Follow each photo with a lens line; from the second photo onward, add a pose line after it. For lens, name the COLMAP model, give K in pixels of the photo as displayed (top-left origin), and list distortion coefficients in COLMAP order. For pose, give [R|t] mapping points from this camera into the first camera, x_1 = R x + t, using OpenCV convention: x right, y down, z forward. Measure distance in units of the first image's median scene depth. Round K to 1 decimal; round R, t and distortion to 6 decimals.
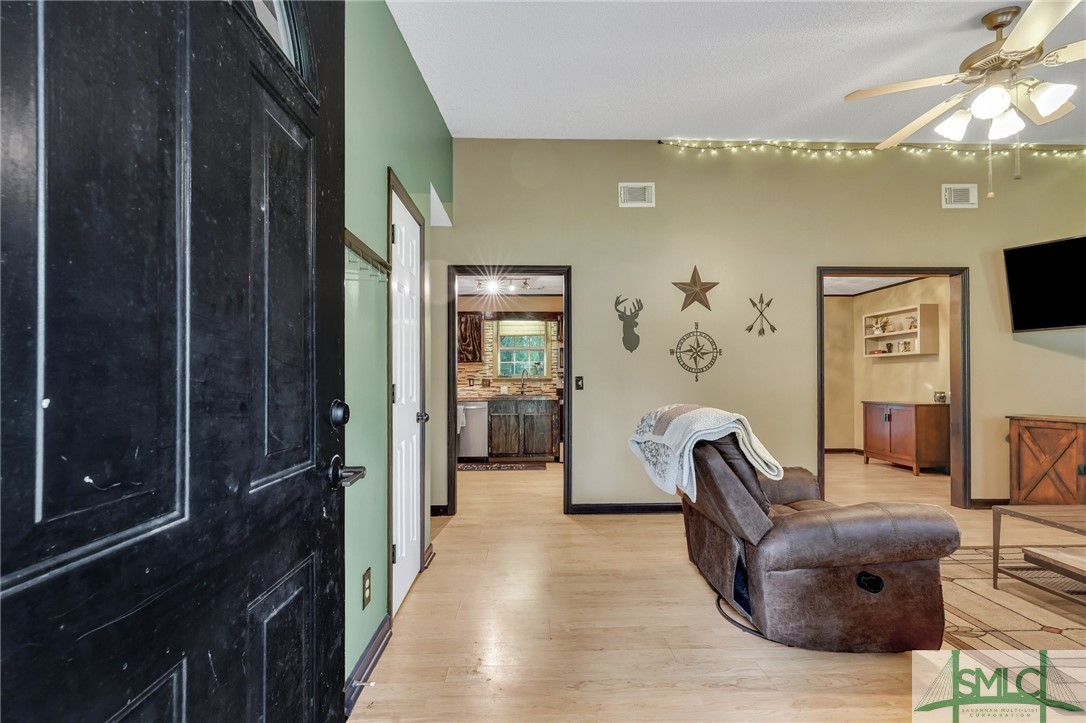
lens RADIAL K [[483.5, 0, 543.0], [0, 483.5, 361.5], [0, 0, 1]] dist [-0.018806, 0.008037]
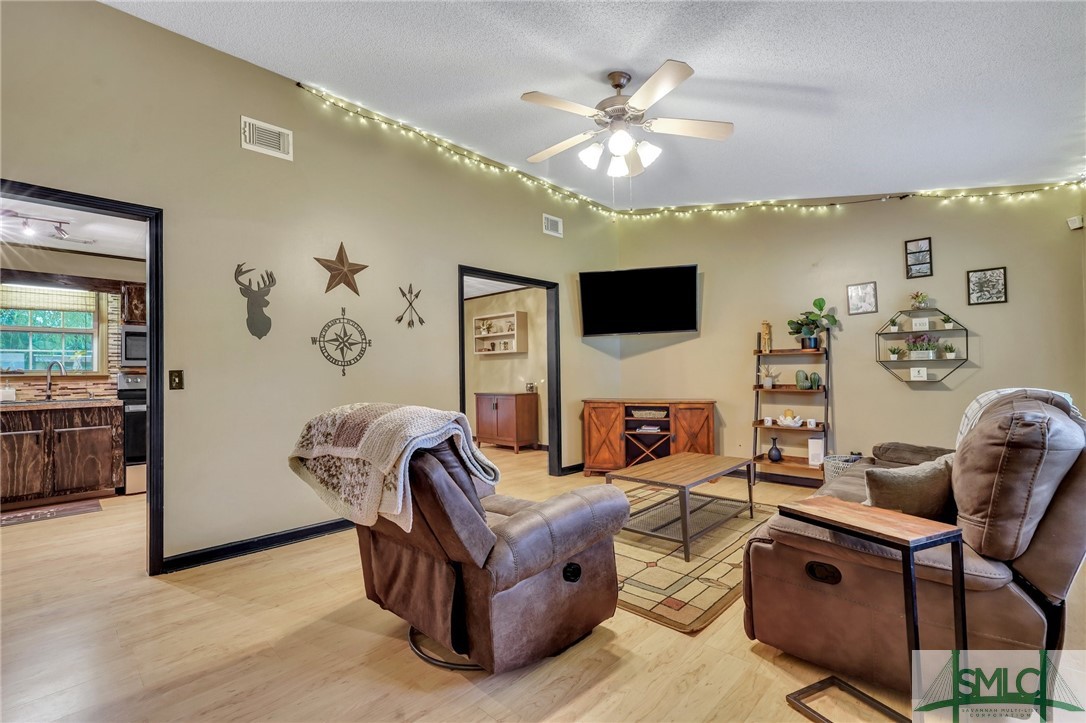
lens RADIAL K [[483.5, 0, 543.0], [0, 483.5, 361.5], [0, 0, 1]] dist [-0.018806, 0.008037]
pose [[0.716406, 0.010840, 0.697600, -0.026188], [-0.016392, 0.999865, 0.001297, 0.008042], [-0.697491, -0.012364, 0.716487, 0.127155]]
